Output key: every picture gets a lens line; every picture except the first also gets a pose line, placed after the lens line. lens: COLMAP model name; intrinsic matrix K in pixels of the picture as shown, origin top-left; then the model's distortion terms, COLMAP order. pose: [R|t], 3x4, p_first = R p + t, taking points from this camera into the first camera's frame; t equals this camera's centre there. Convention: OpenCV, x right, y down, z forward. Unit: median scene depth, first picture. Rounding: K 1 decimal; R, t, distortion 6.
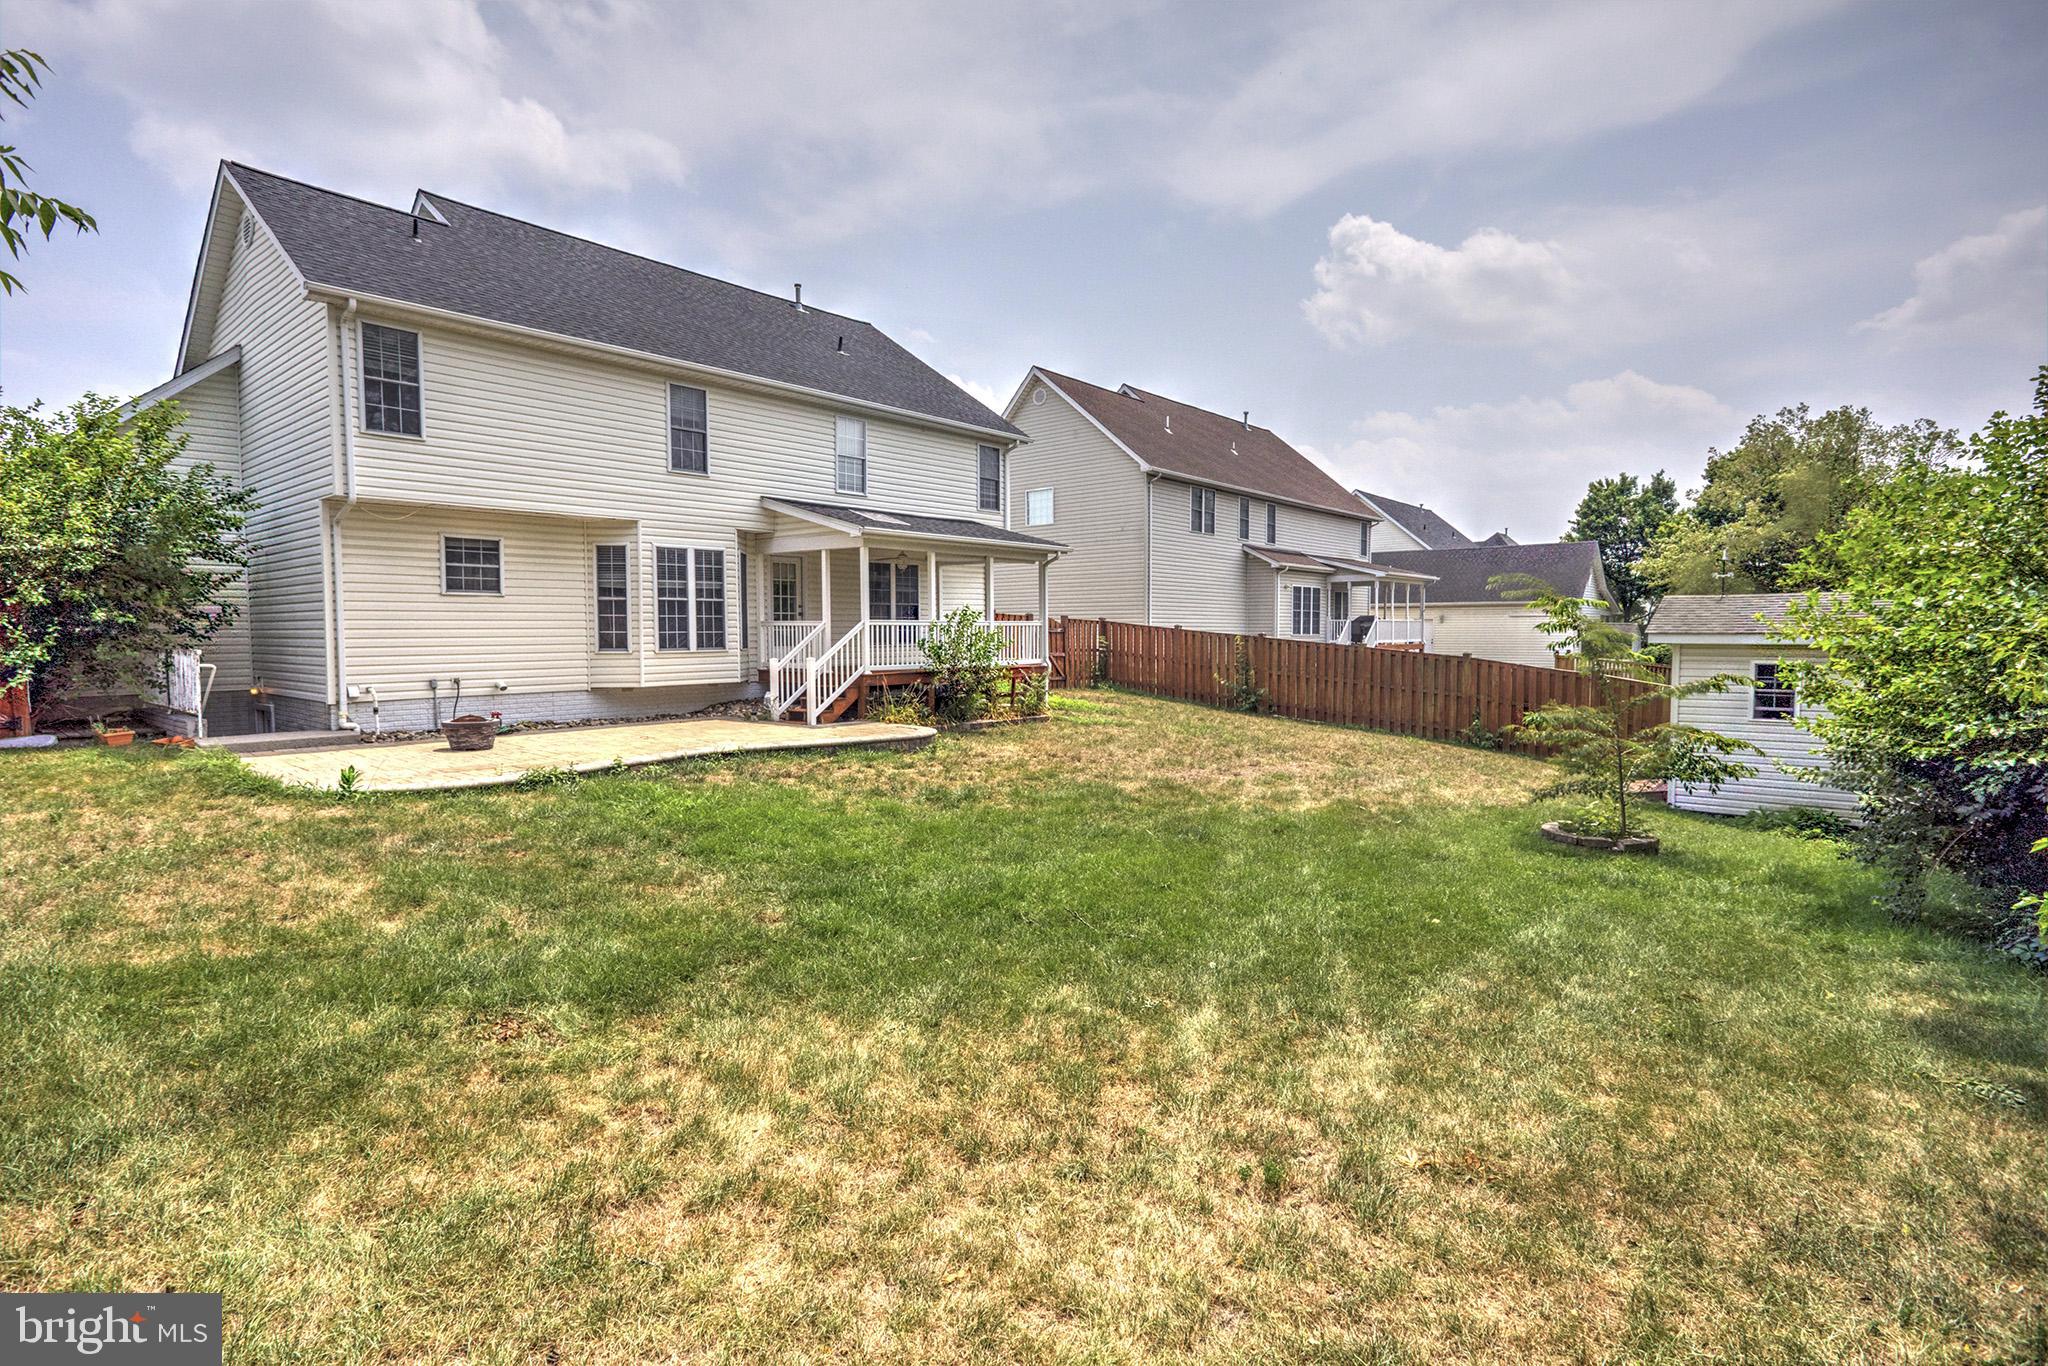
lens RADIAL K [[1007.9, 0, 1019.8], [0, 1007.9, 684.6], [0, 0, 1]] dist [-0.002723, -0.000706]
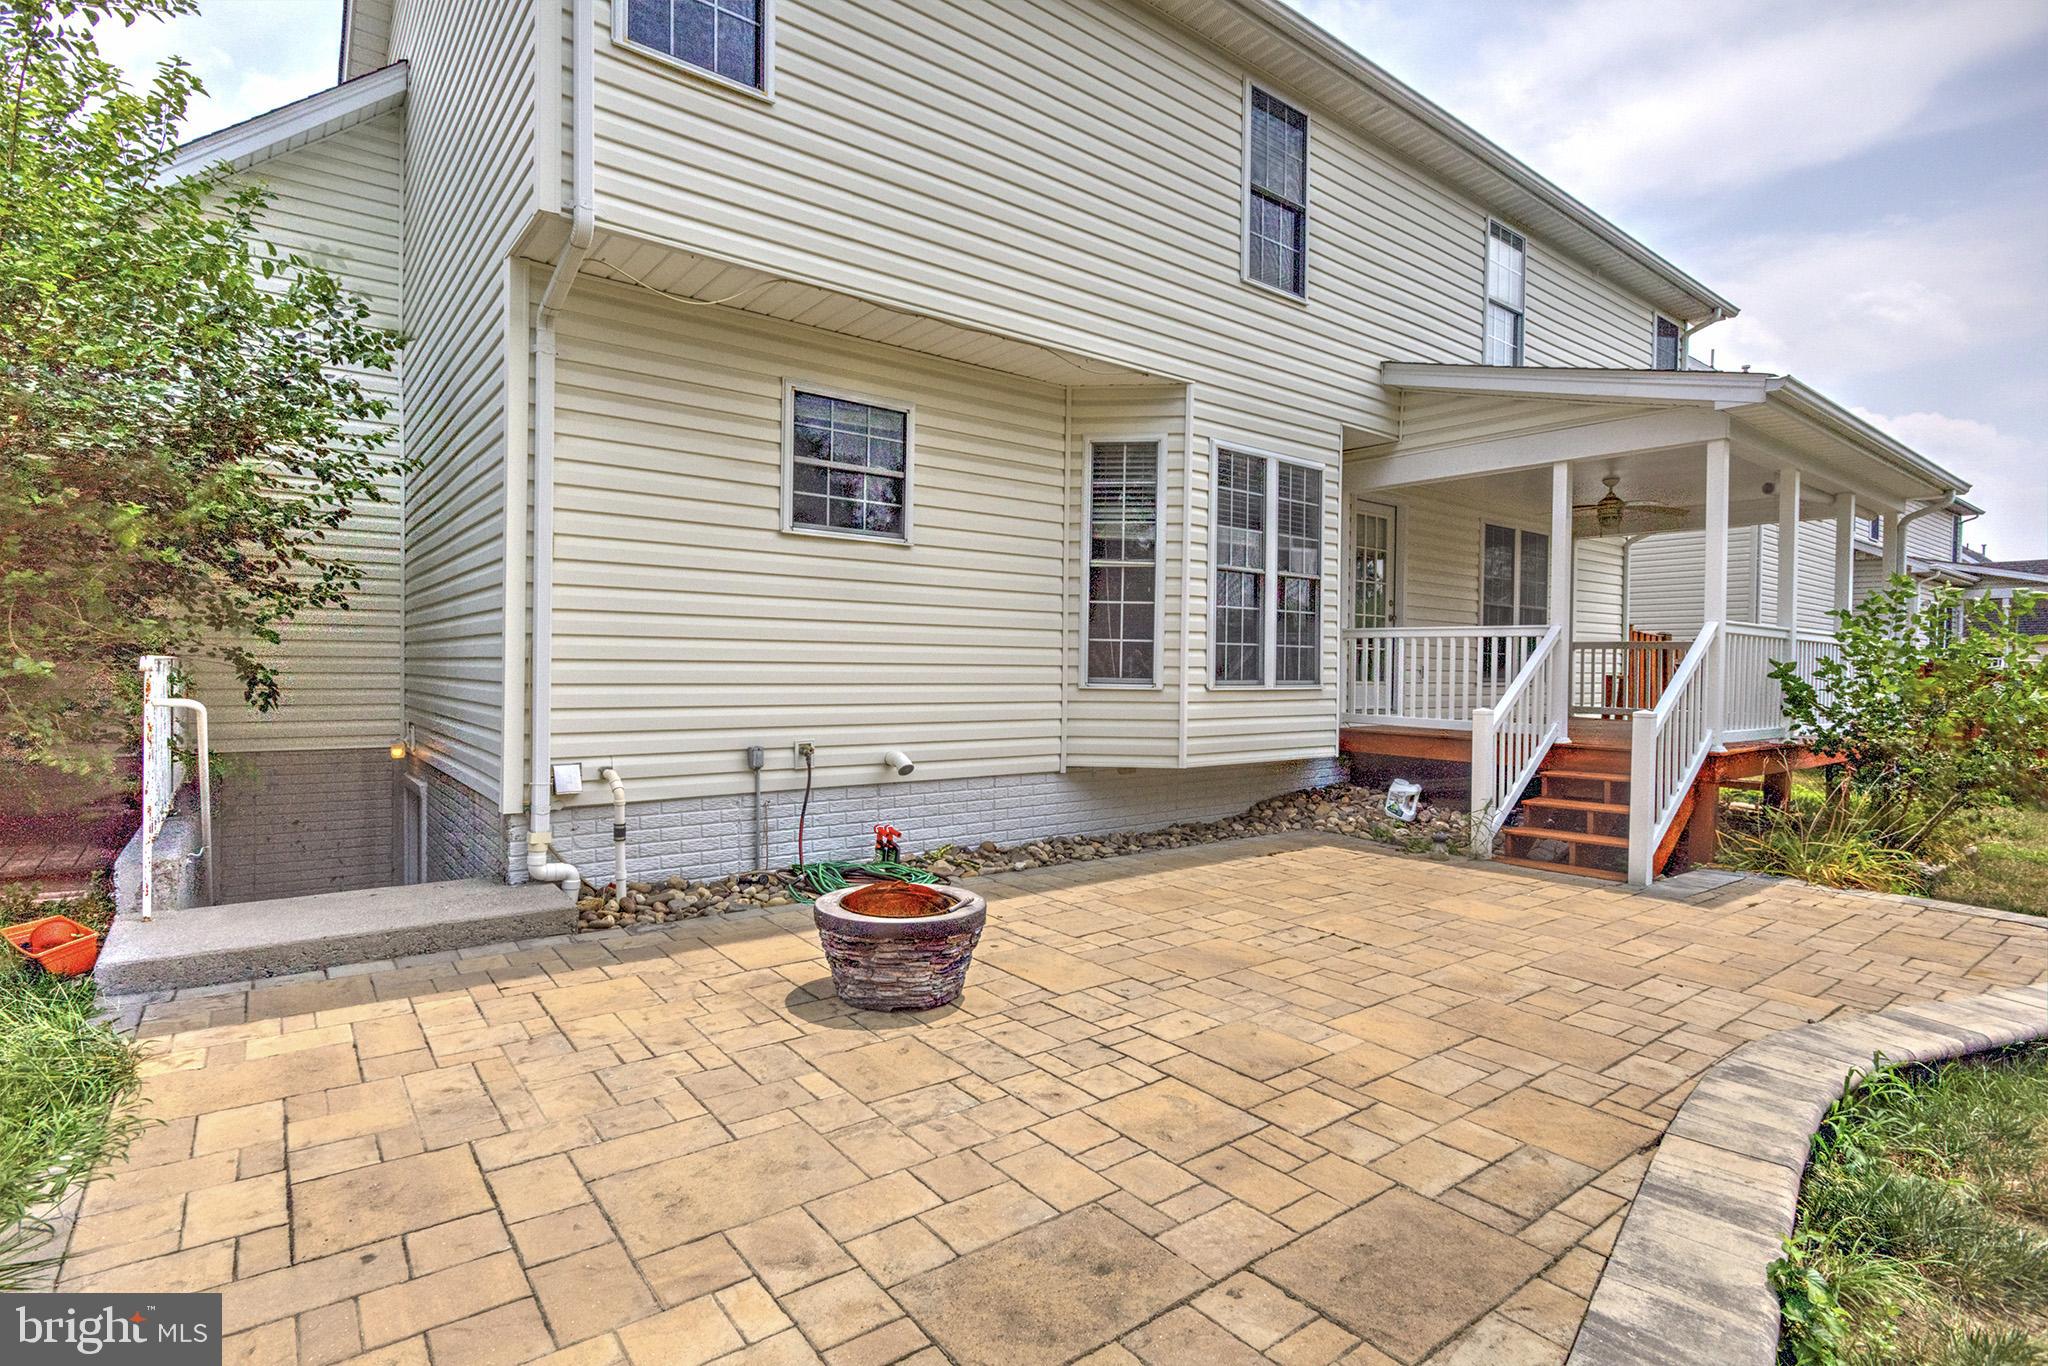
lens RADIAL K [[1007.9, 0, 1020.5], [0, 1007.9, 684.1], [0, 0, 1]] dist [-0.002723, -0.000706]
pose [[0.979595, 0.018053, -0.200168, -0.358612], [-0.026281, 0.998912, -0.038525, -0.015182], [0.199254, 0.043000, 0.979004, 0.564356]]
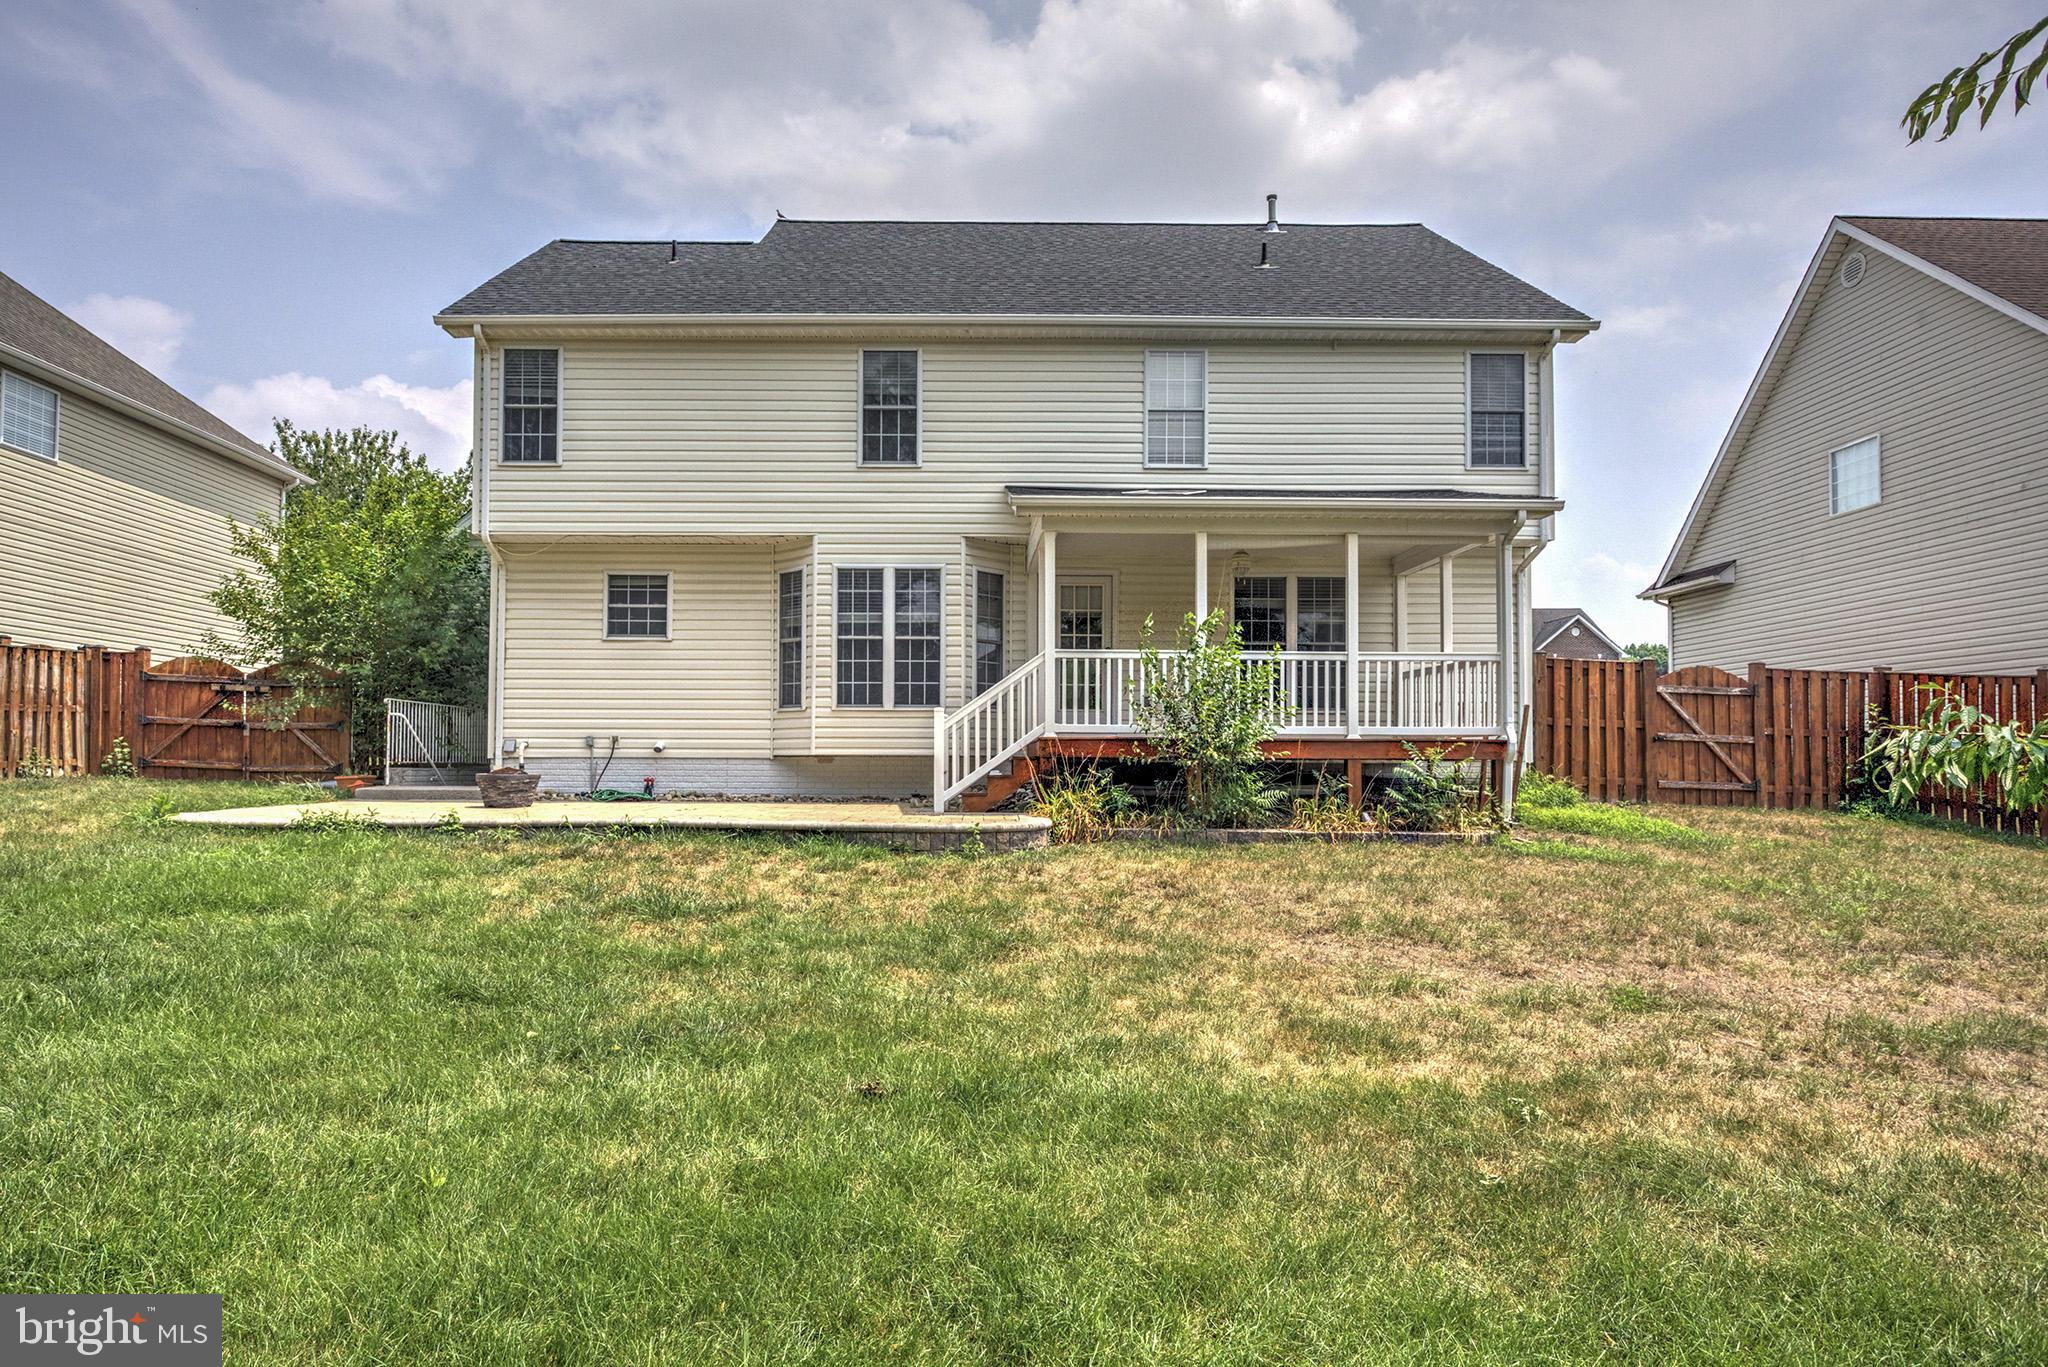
lens RADIAL K [[1205.7, 0, 977.8], [0, 1205.7, 732.3], [0, 0, 1]] dist [-0.006512, 0.002016]
pose [[0.652714, -0.011848, -0.757511, 0.388424], [-0.048996, 0.997124, -0.057814, 0.031723], [0.756018, 0.074852, 0.650257, 0.510430]]
